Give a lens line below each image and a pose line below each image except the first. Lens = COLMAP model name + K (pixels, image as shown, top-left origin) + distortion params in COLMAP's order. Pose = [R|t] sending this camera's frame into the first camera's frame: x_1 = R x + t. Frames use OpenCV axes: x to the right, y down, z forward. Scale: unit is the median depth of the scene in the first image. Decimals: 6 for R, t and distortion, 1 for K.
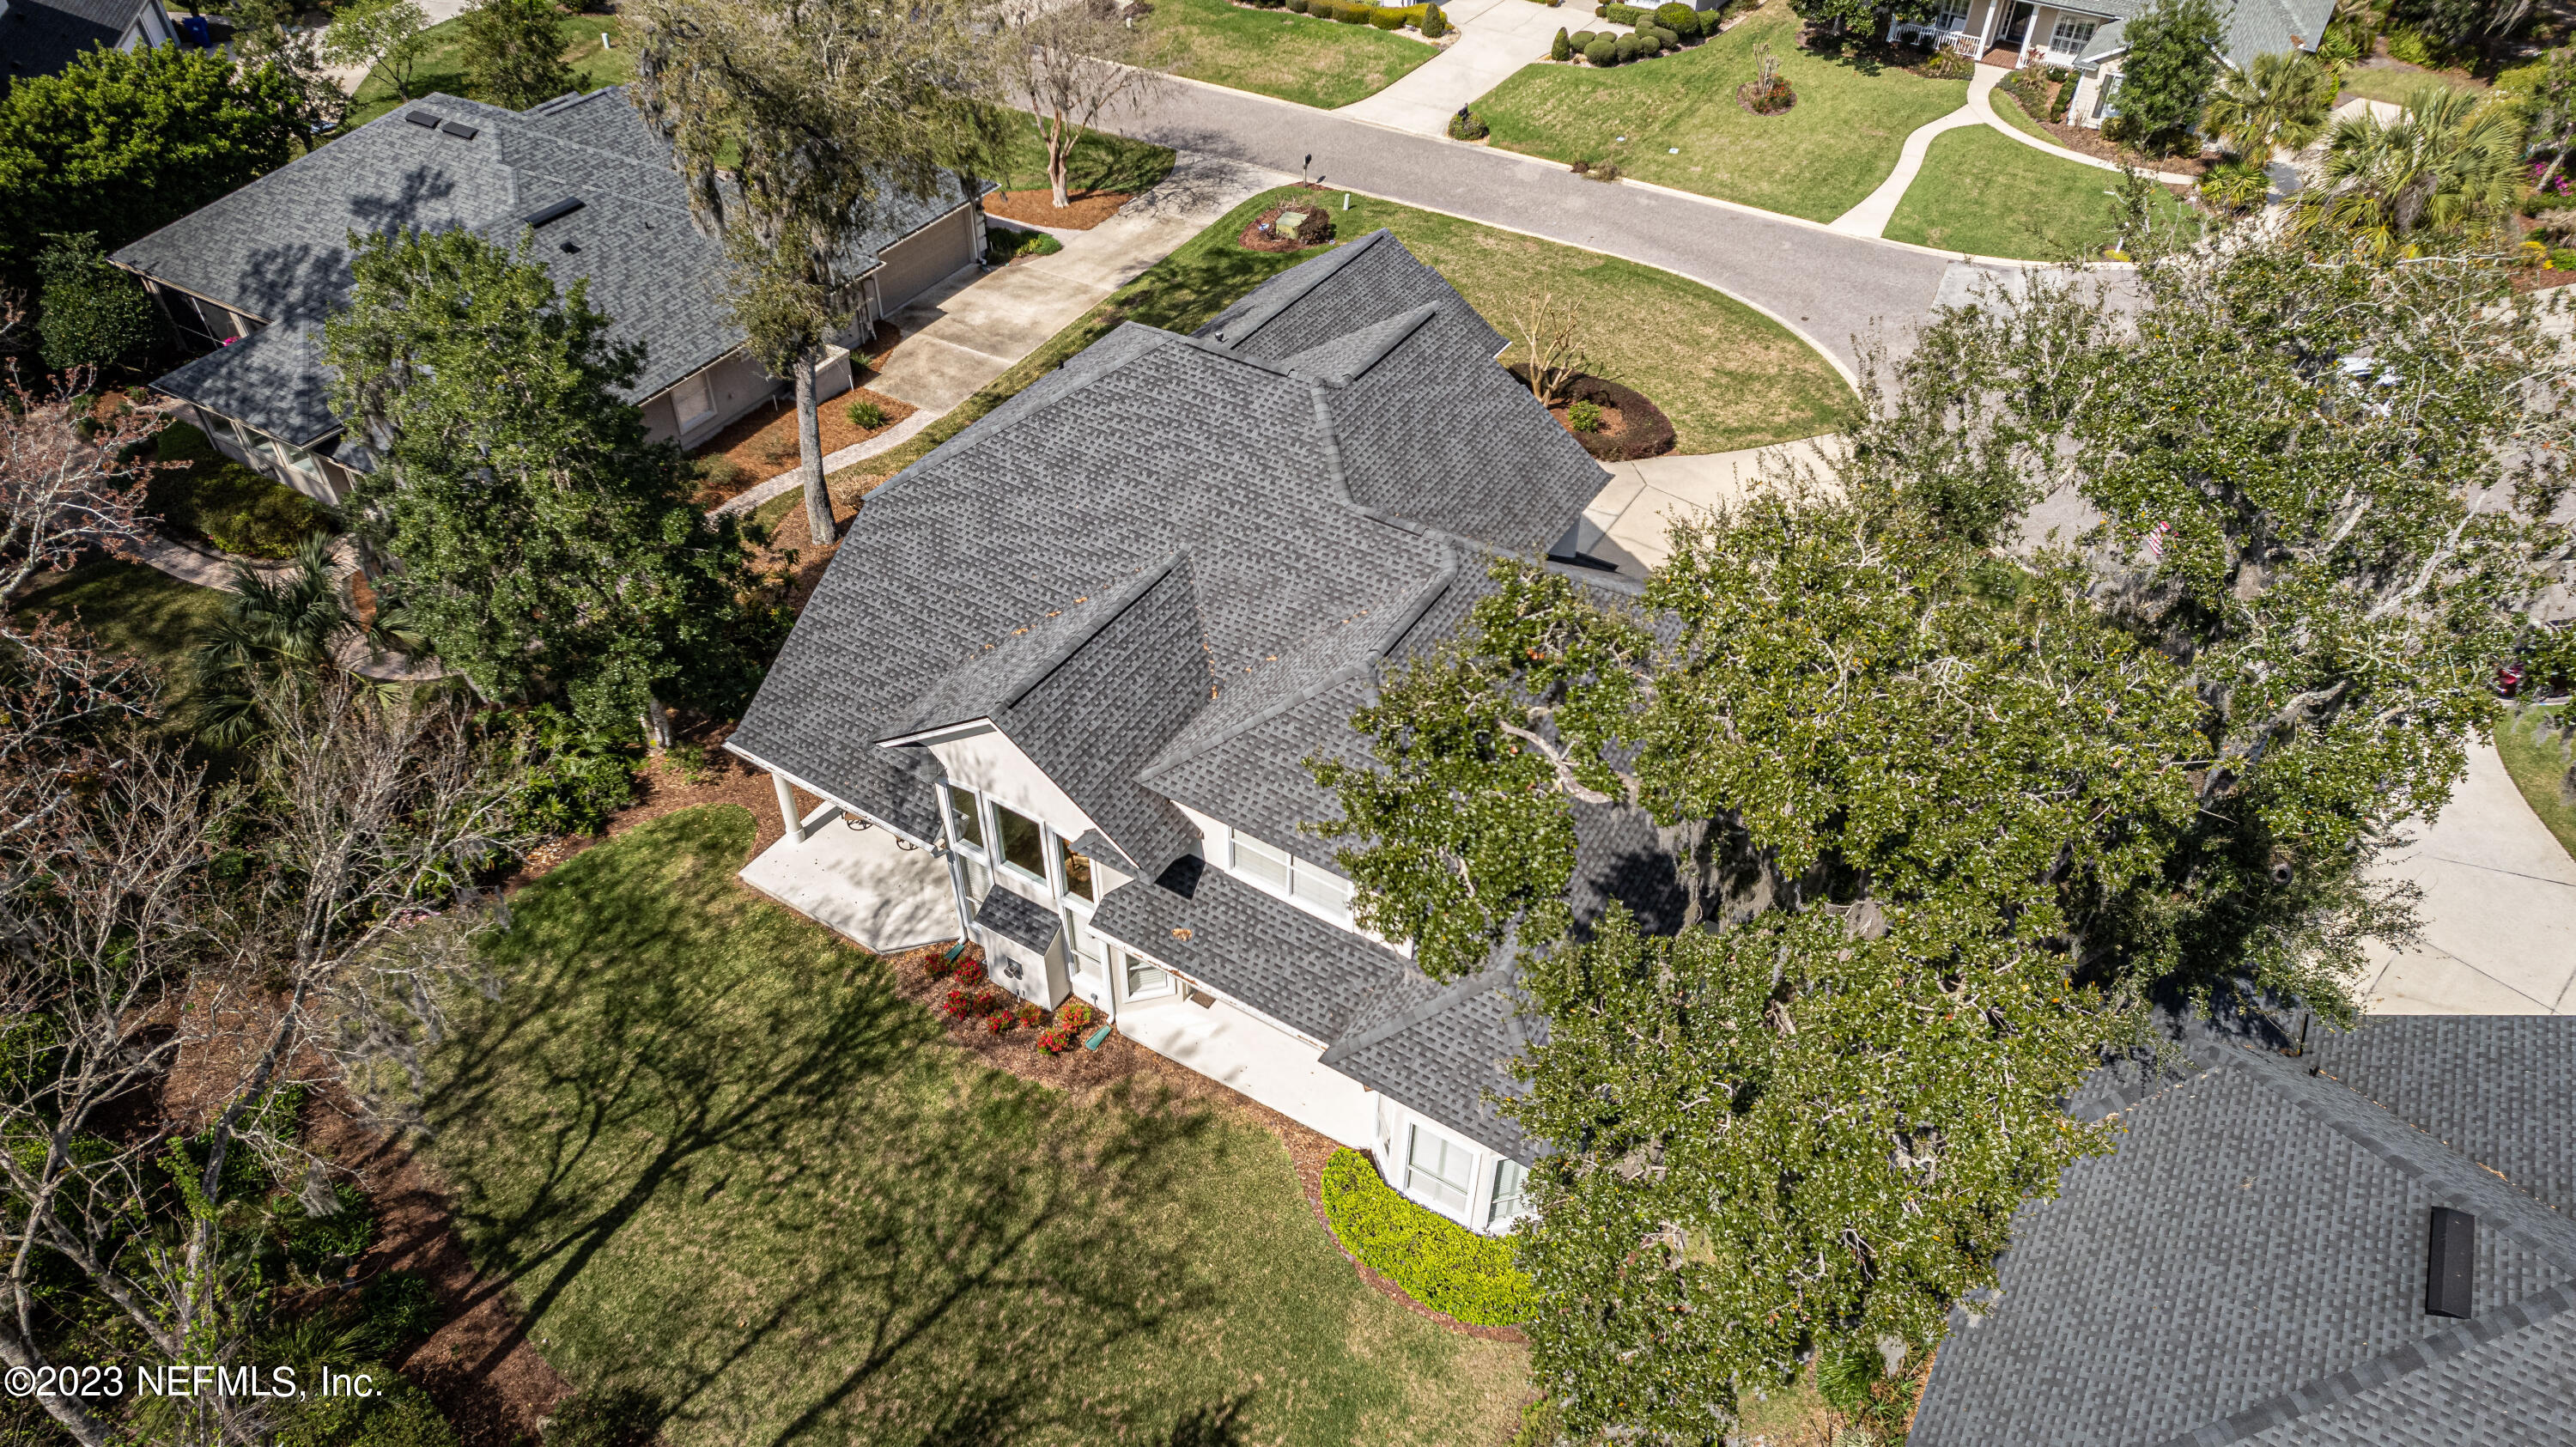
lens RADIAL K [[1642.3, 0, 1324.3], [0, 1642.3, 737.3], [0, 0, 1]] dist [-0.074731, 0.087970]
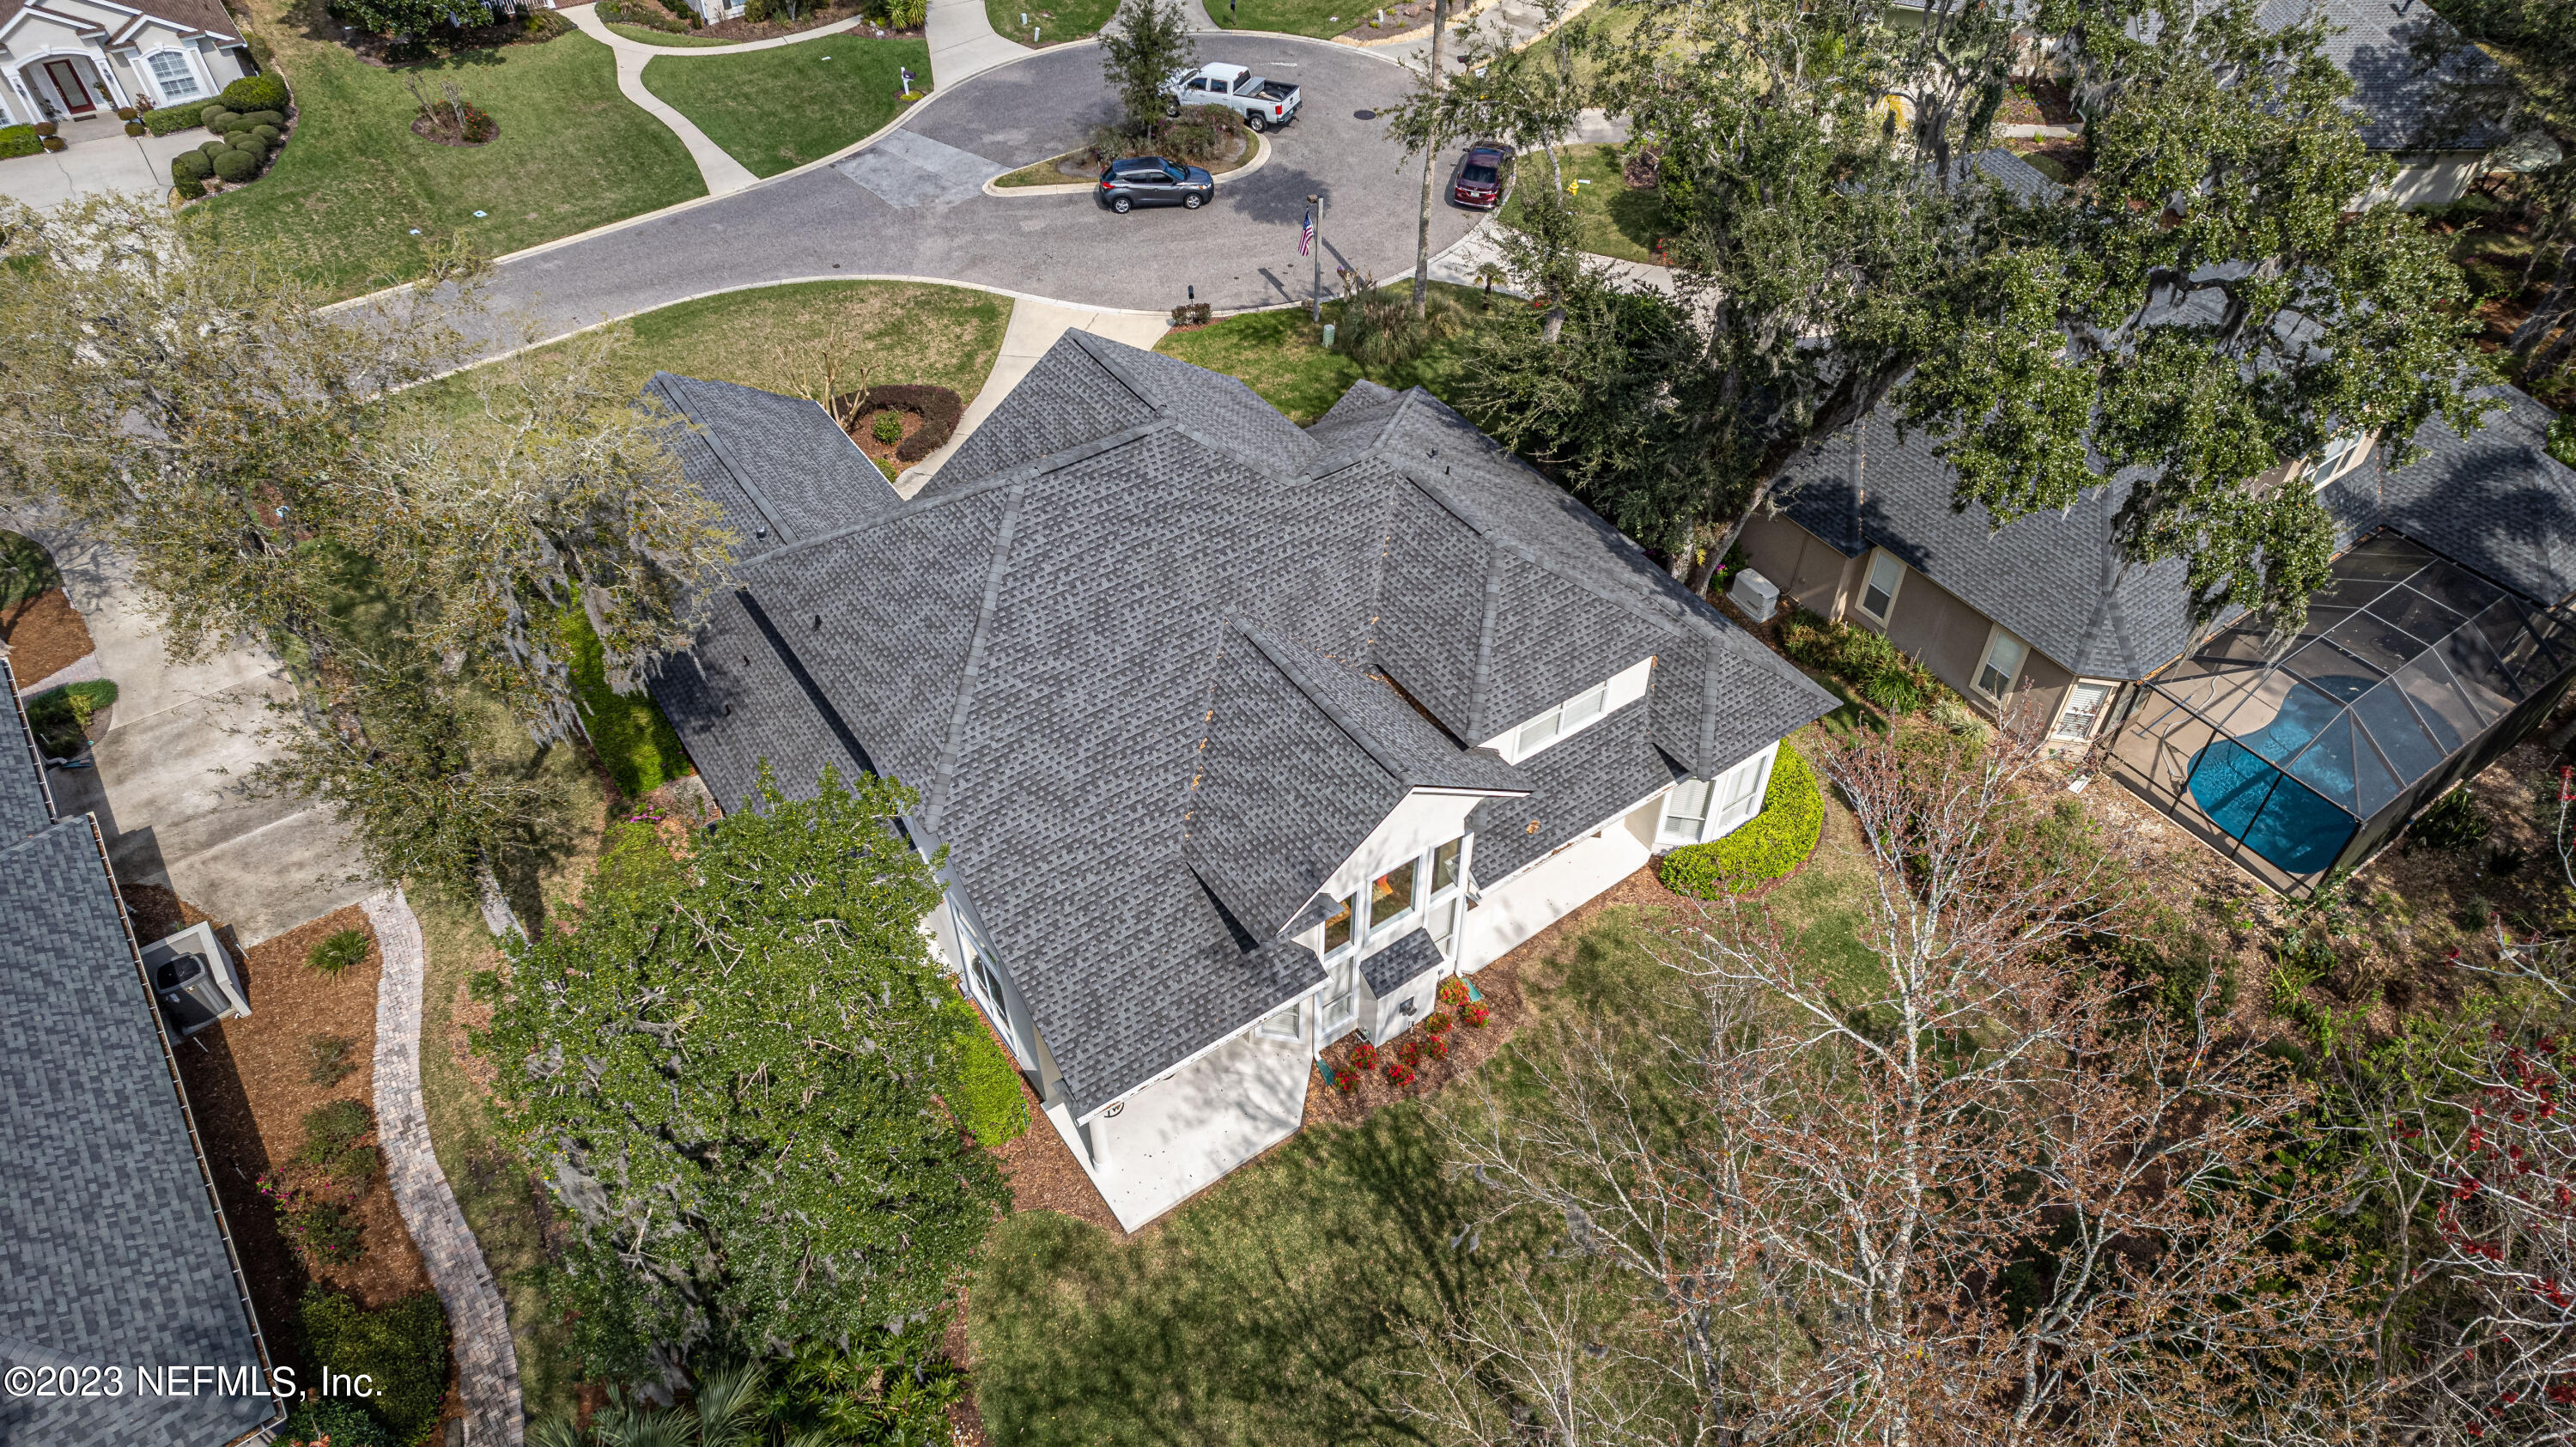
lens RADIAL K [[1642.3, 0, 1324.3], [0, 1642.3, 737.3], [0, 0, 1]] dist [-0.074731, 0.087970]
pose [[0.392670, -0.656184, 0.644386, -0.423187], [0.606300, 0.711545, 0.355110, -0.211757], [-0.691527, 0.251250, 0.677247, 0.153282]]
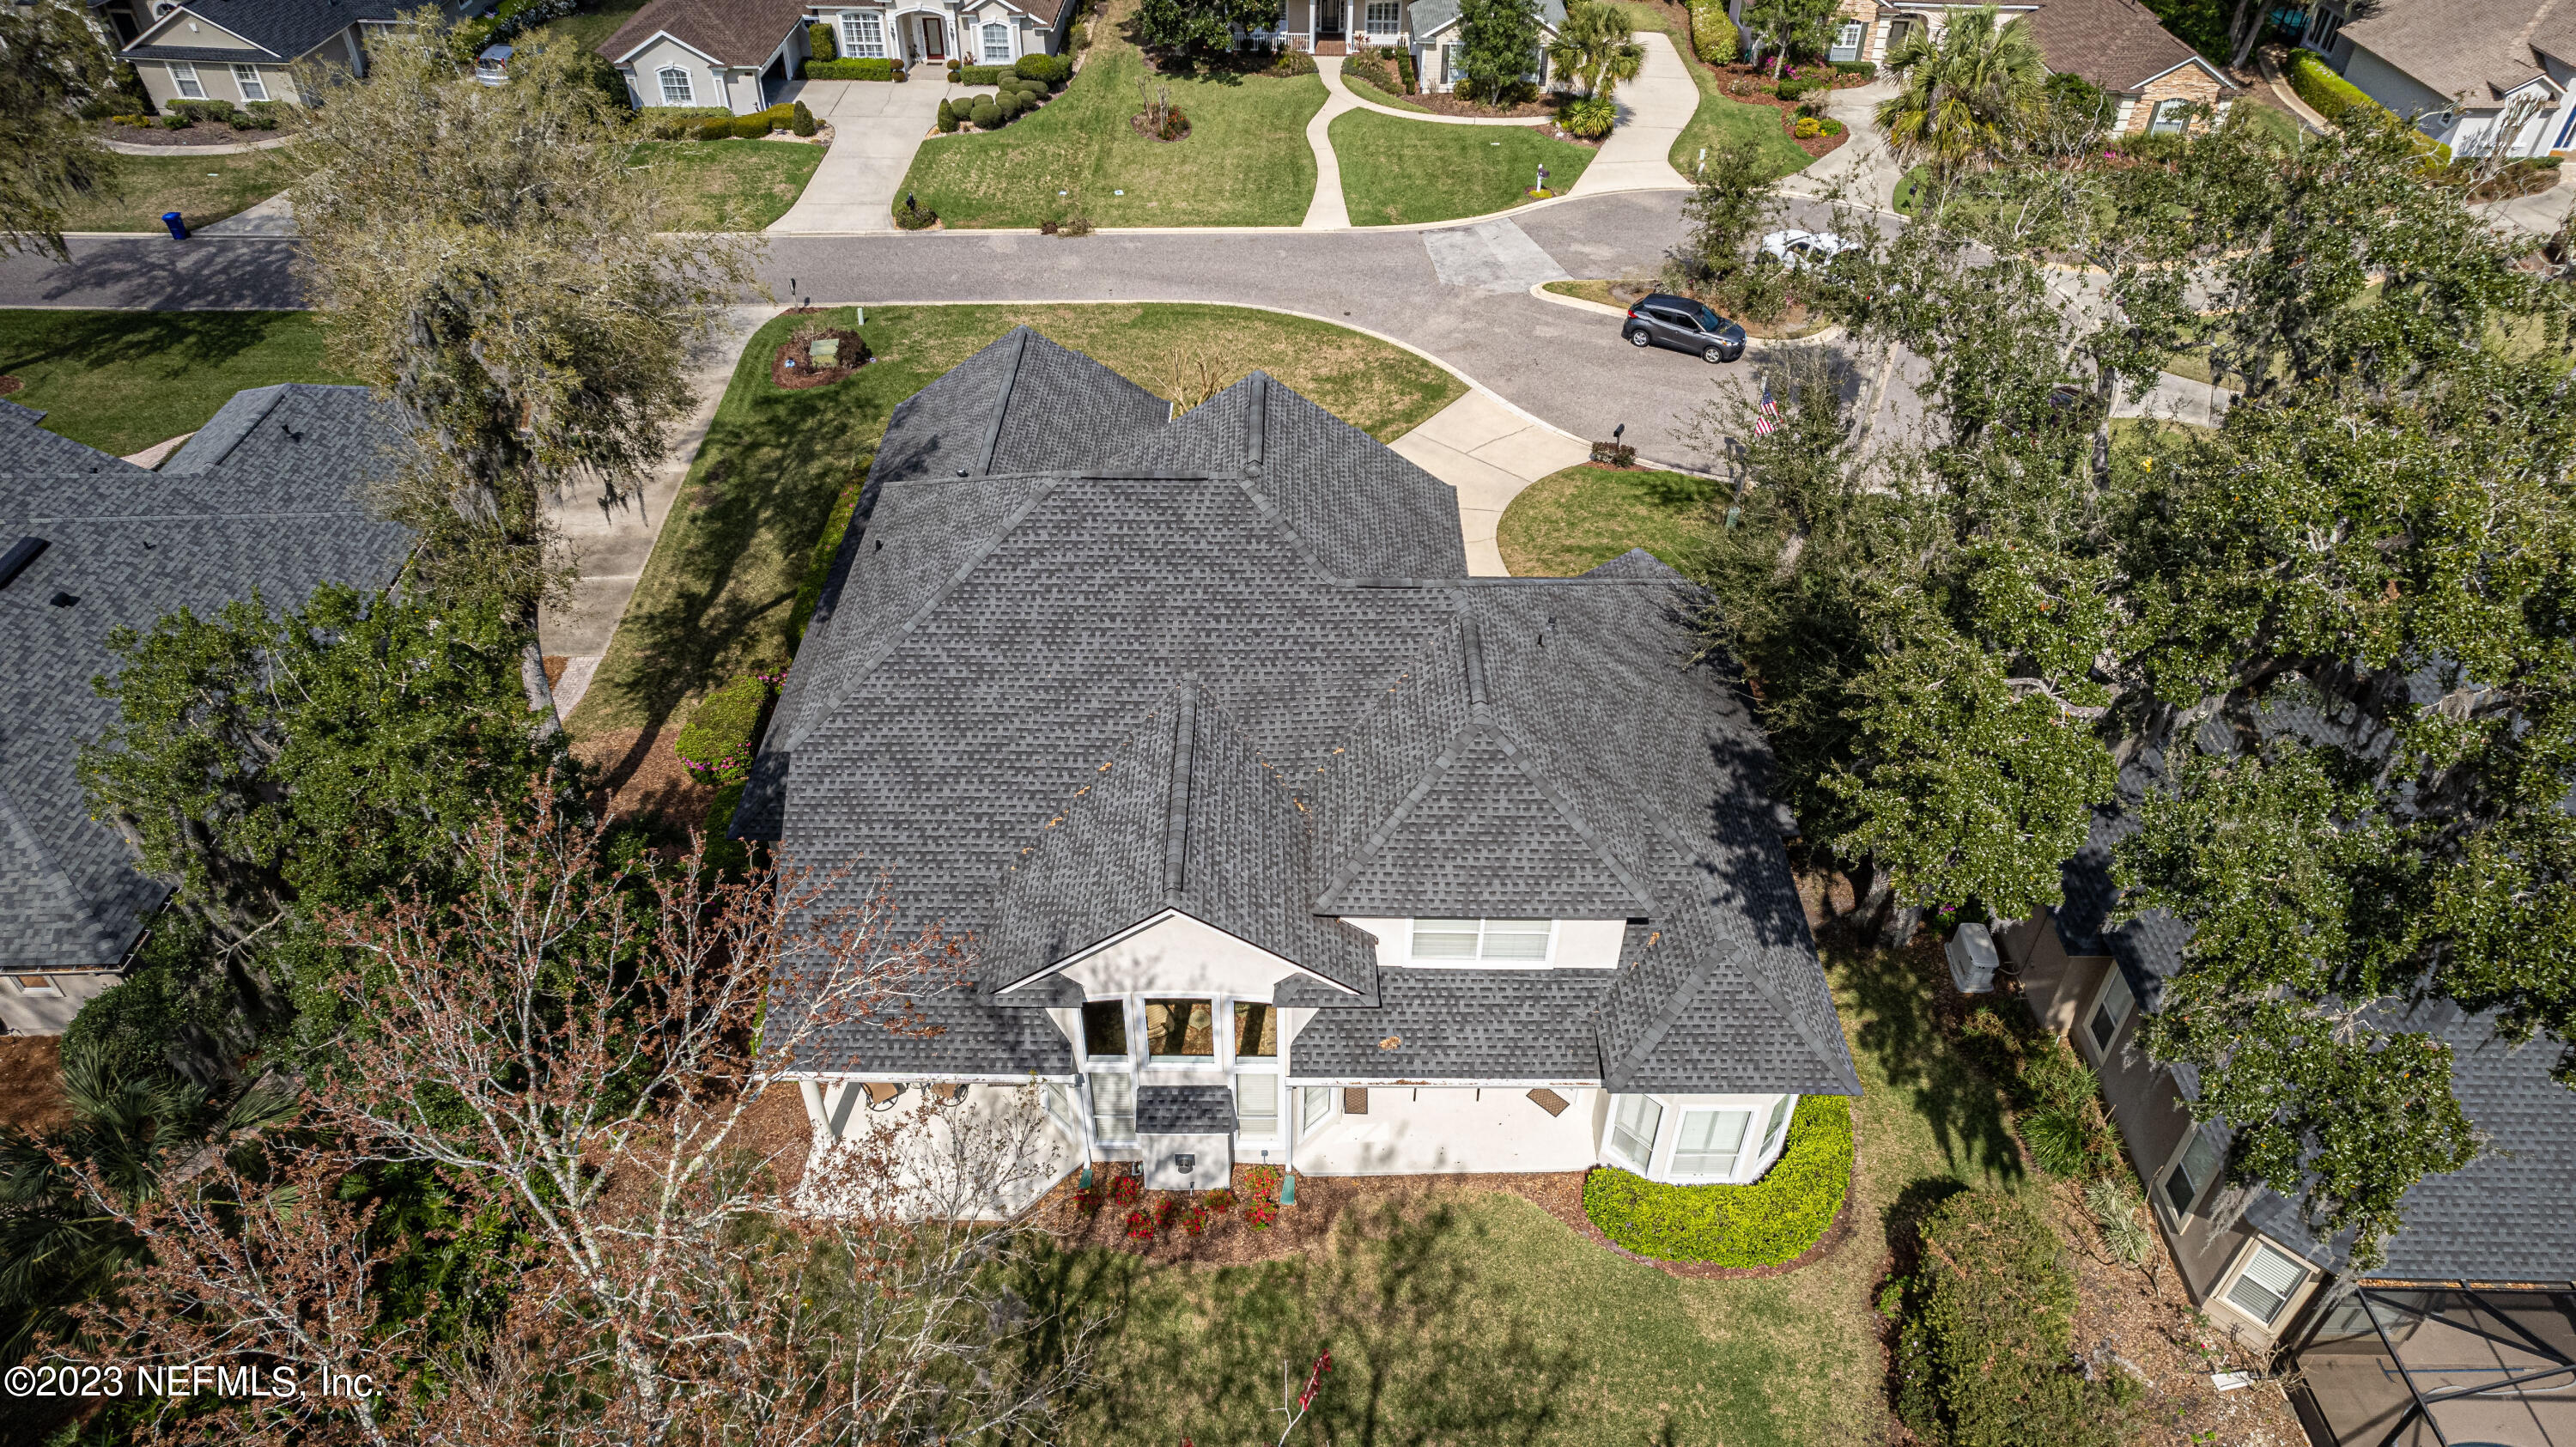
lens RADIAL K [[1642.3, 0, 1324.3], [0, 1642.3, 737.3], [0, 0, 1]] dist [-0.074731, 0.087970]
pose [[0.852188, -0.341258, 0.396635, -0.222590], [0.349632, 0.935355, 0.053564, -0.058063], [-0.389273, 0.093030, 0.916413, 0.053142]]
